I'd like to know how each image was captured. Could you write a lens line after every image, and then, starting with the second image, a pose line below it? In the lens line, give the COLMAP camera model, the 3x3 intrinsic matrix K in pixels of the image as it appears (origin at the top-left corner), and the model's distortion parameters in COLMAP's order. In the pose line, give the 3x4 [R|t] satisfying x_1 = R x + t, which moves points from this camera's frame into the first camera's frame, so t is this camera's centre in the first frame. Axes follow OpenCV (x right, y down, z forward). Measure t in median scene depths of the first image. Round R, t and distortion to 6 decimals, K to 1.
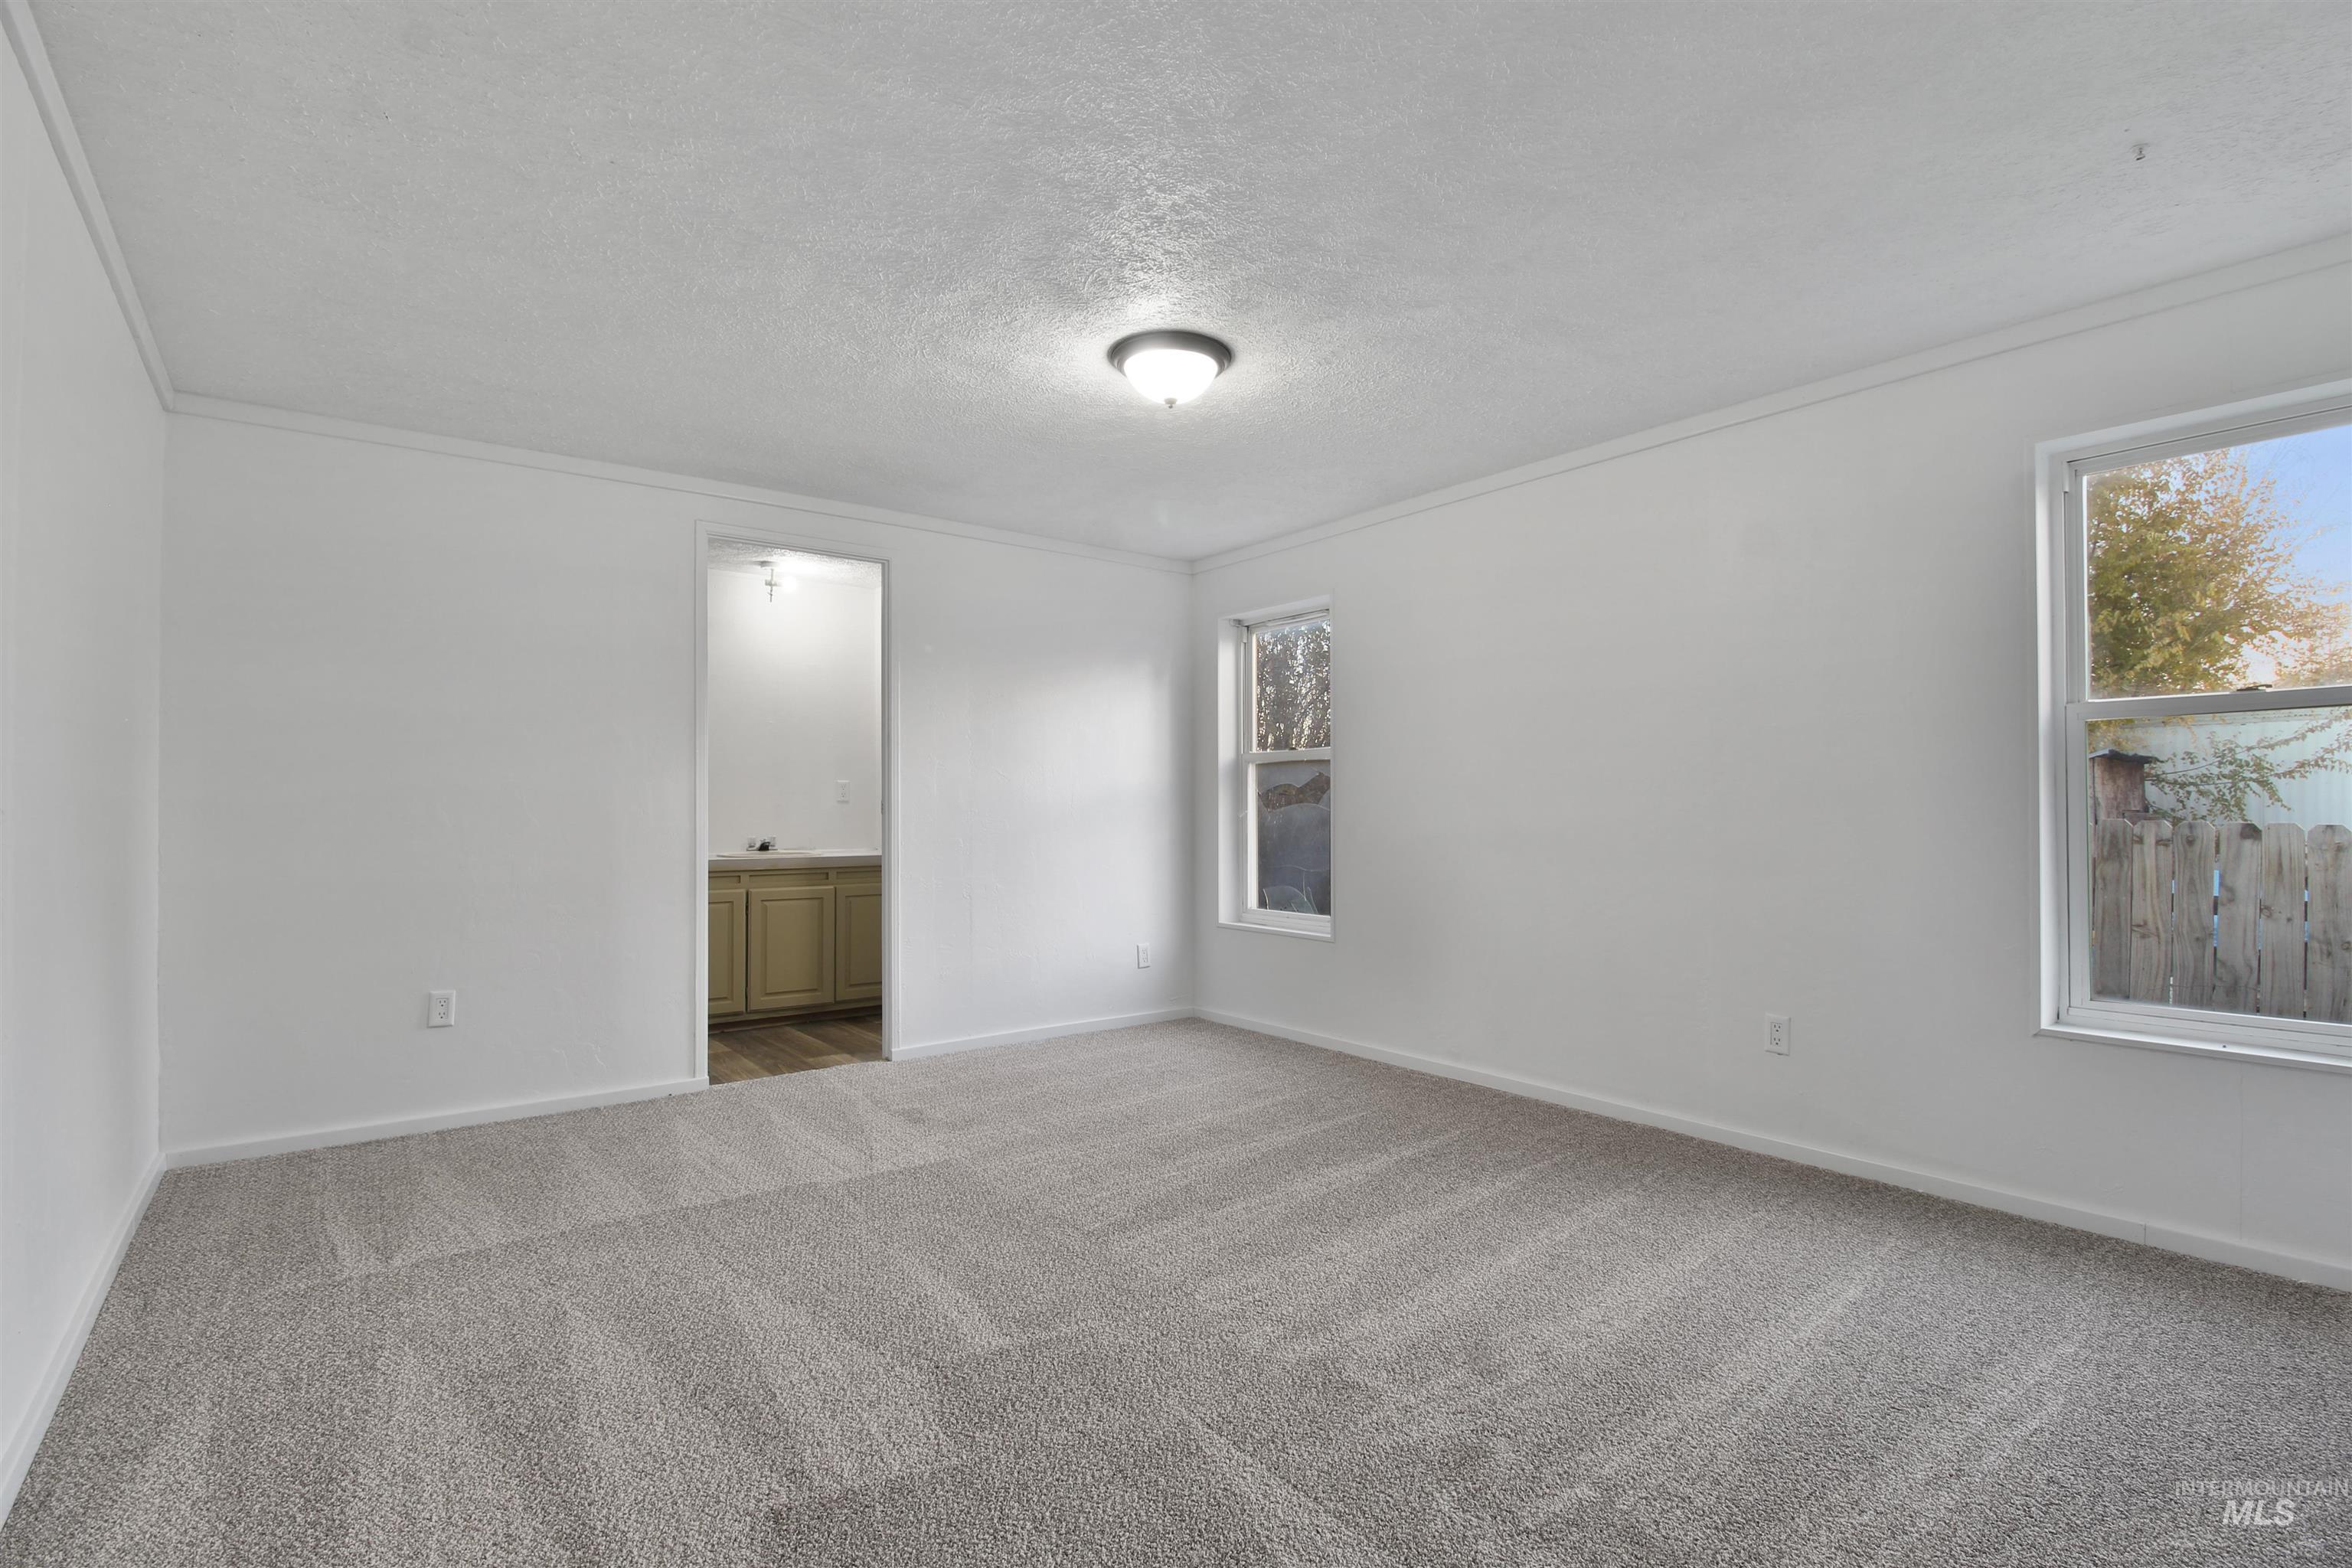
lens RADIAL K [[1113.7, 0, 1182.3], [0, 1113.7, 796.7], [0, 0, 1]] dist [0.000040, -0.000124]
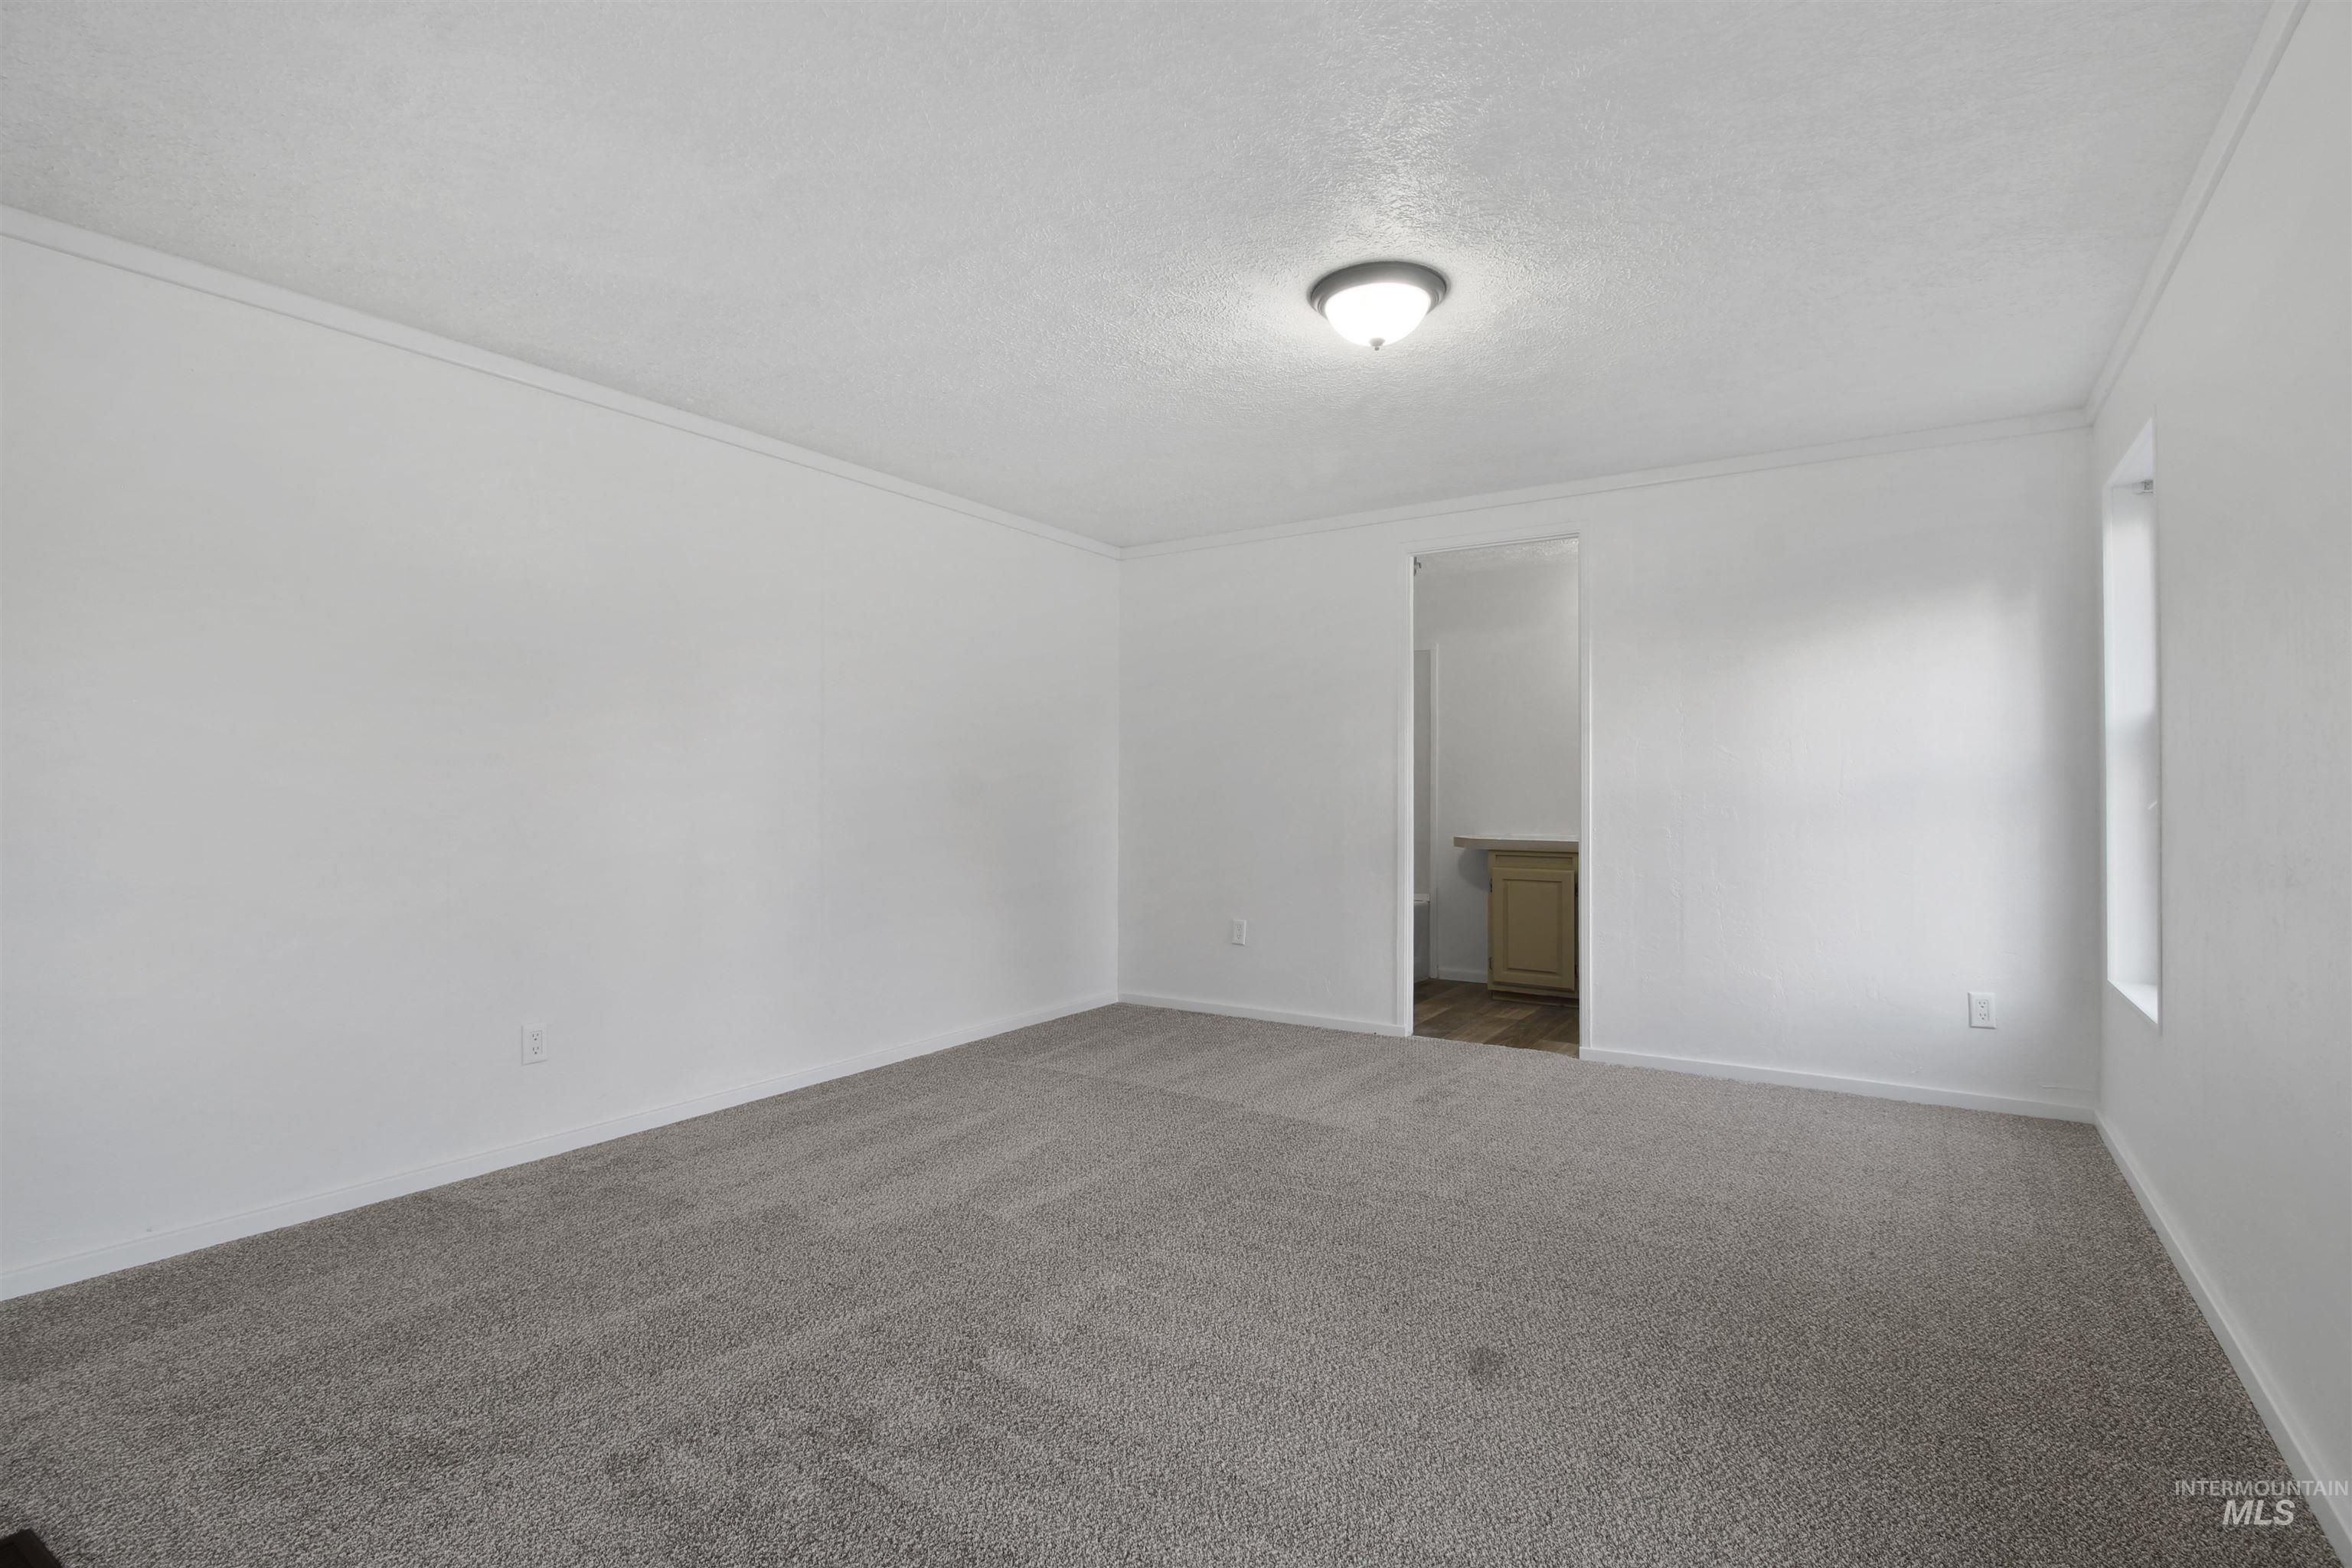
lens RADIAL K [[1113.7, 0, 1182.3], [0, 1113.7, 796.7], [0, 0, 1]] dist [0.000040, -0.000124]
pose [[0.338558, 0.009413, -0.940898, 0.584621], [0.006809, 0.999899, 0.012454, -0.000166], [0.940921, -0.010623, 0.338460, 0.409685]]
